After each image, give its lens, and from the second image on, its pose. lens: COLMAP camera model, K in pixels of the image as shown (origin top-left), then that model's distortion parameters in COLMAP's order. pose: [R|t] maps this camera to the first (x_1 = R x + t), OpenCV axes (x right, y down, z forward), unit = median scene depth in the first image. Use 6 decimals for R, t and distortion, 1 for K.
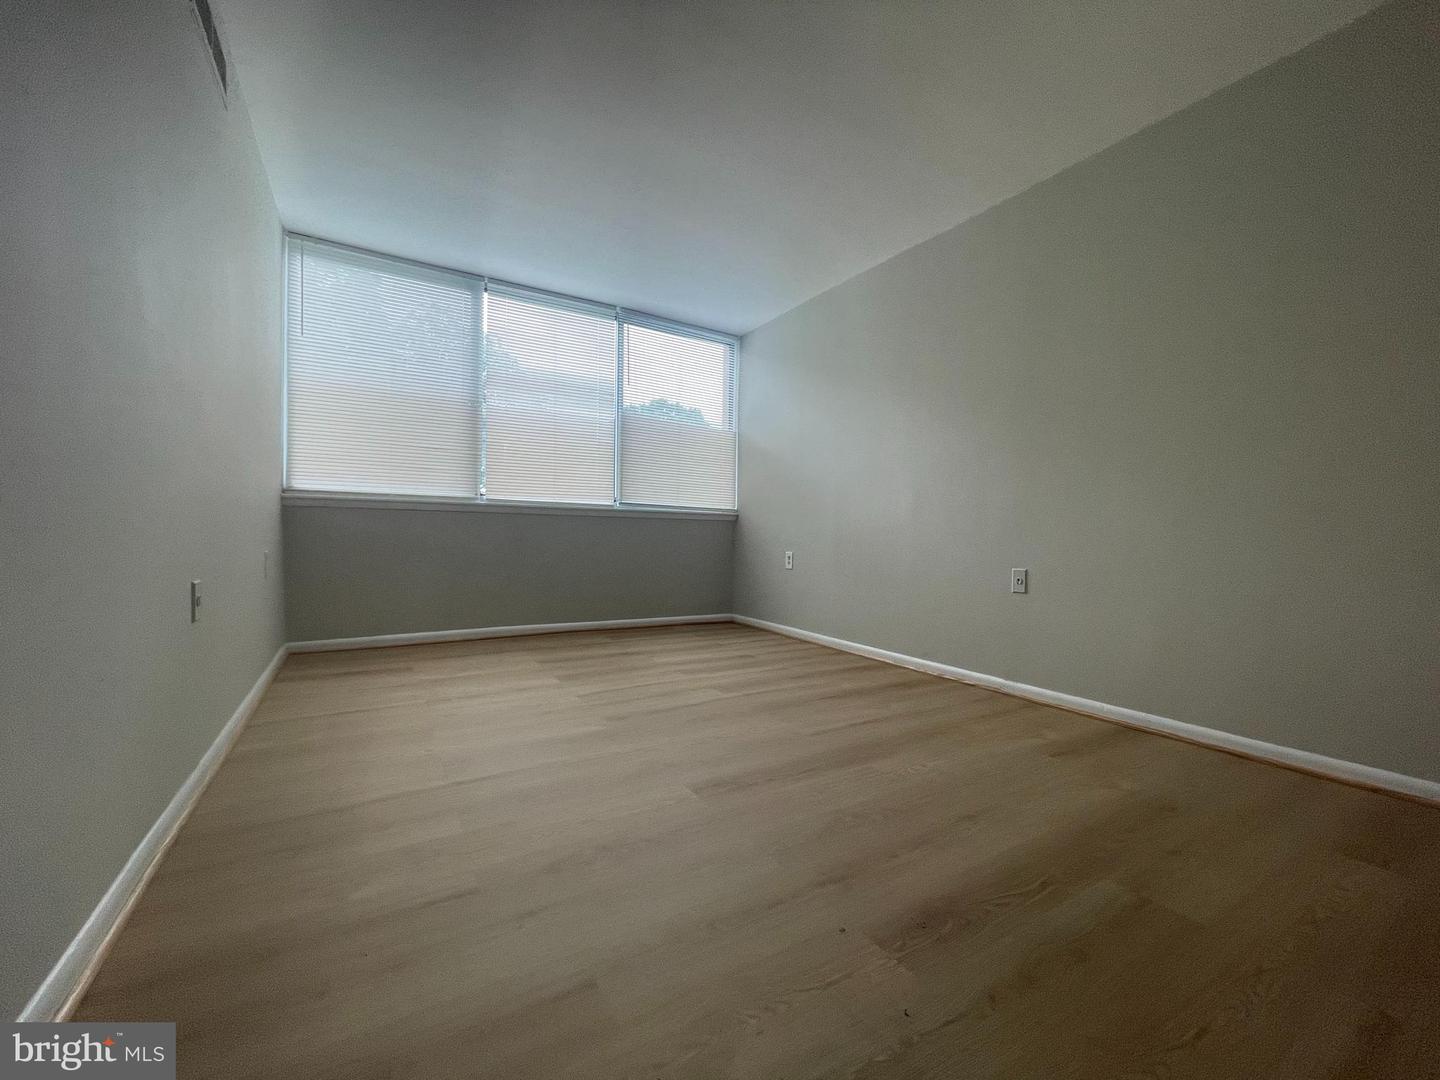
lens RADIAL K [[578.3, 0, 720.0], [0, 578.3, 540.0], [0, 0, 1]] dist [-0.001113, -0.000055]
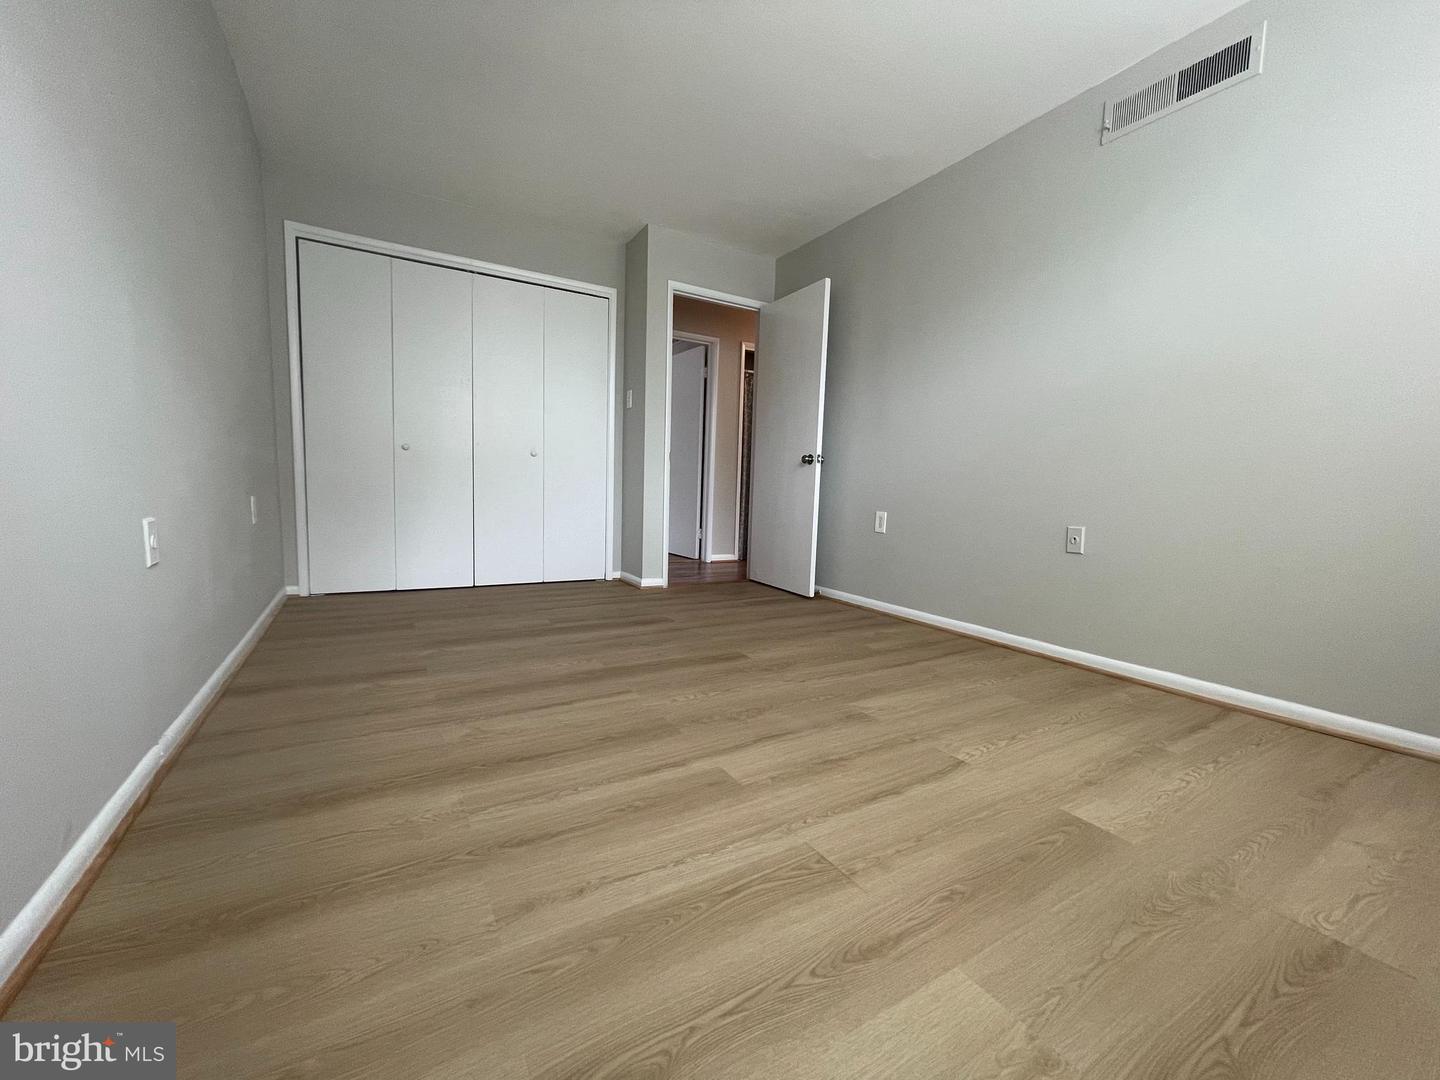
lens RADIAL K [[578.3, 0, 720.0], [0, 578.3, 540.0], [0, 0, 1]] dist [-0.001113, -0.000055]
pose [[-0.998690, -0.049015, 0.014663, 0.007988], [-0.047289, 0.993756, 0.101059, -0.004849], [-0.019524, 0.100234, -0.994772, 1.527989]]
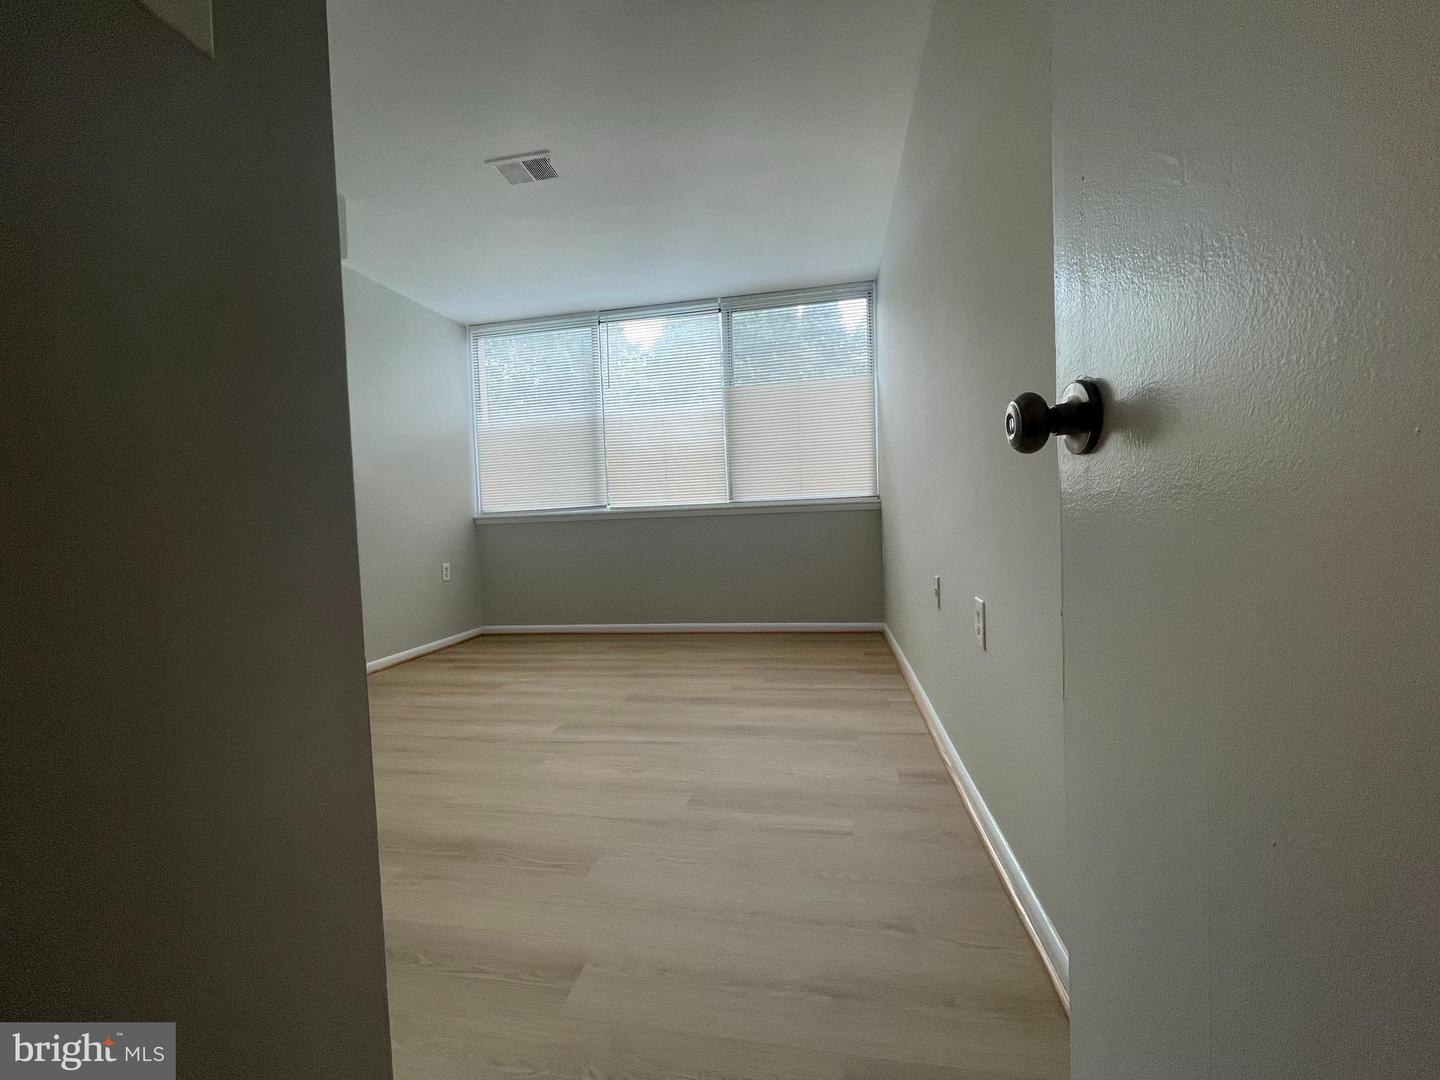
lens RADIAL K [[578.3, 0, 720.0], [0, 578.3, 540.0], [0, 0, 1]] dist [-0.001113, -0.000055]
pose [[0.744995, -0.032057, -0.666300, 0.527442], [0.040633, 0.999171, -0.002640, 0.002895], [0.665832, -0.025107, 0.745679, 0.317723]]
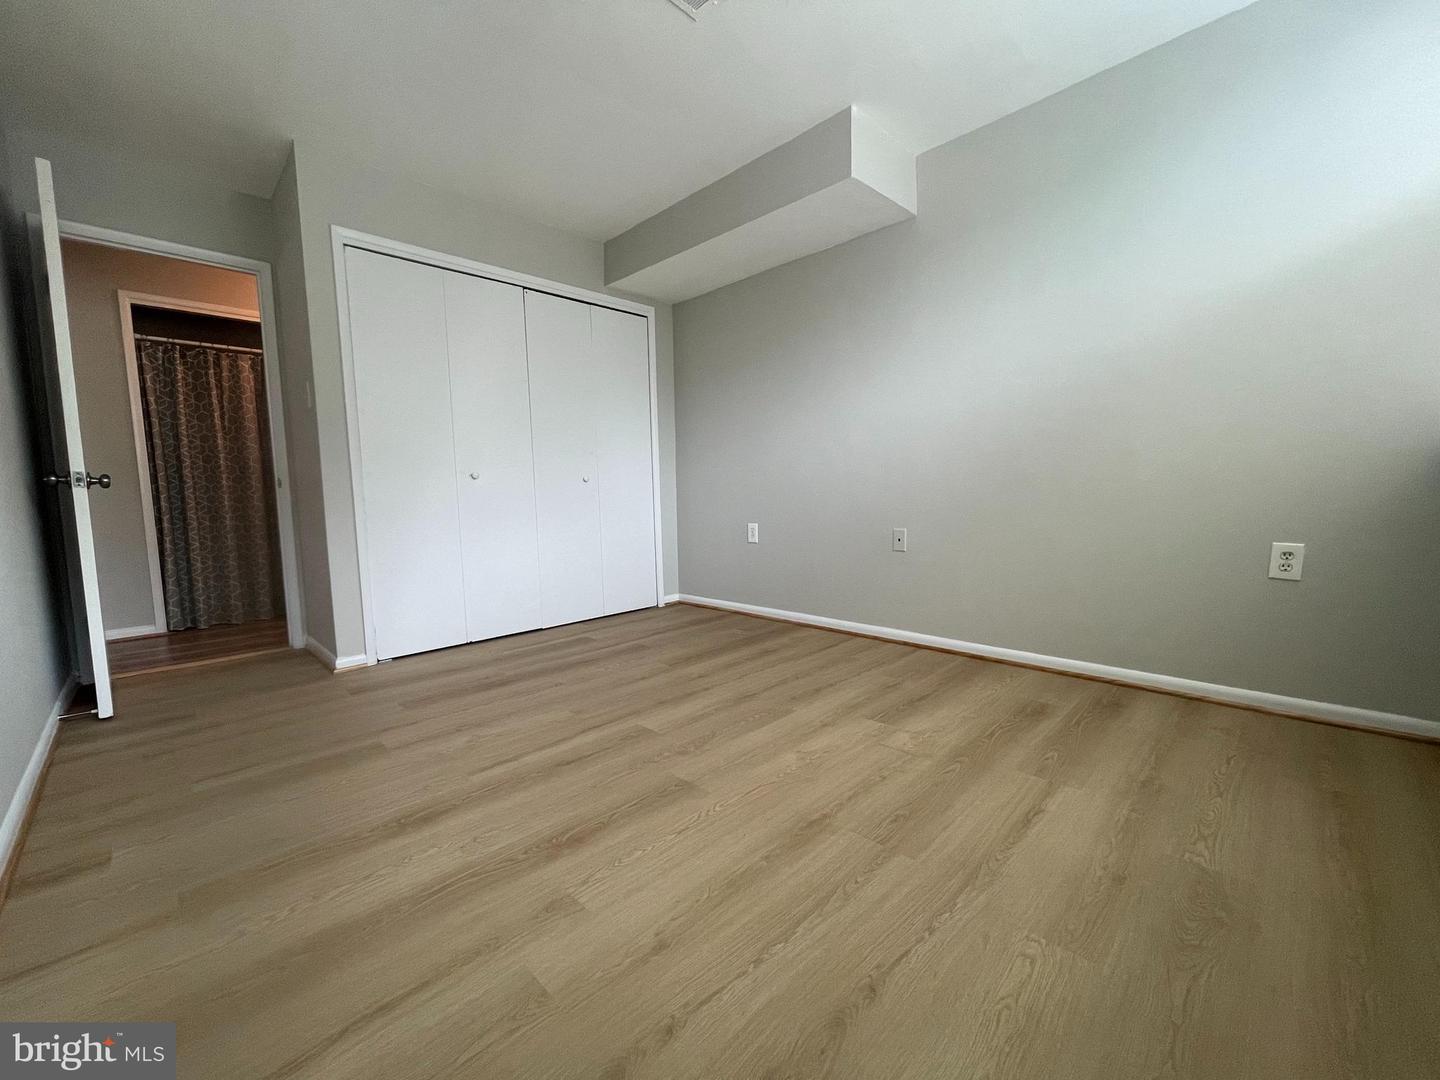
lens RADIAL K [[578.3, 0, 720.0], [0, 578.3, 540.0], [0, 0, 1]] dist [-0.001113, -0.000055]
pose [[-0.975458, 0.017718, -0.219470, 0.315340], [-0.005264, 0.994595, 0.103693, -0.010890], [0.220121, 0.102304, -0.970093, 0.676106]]
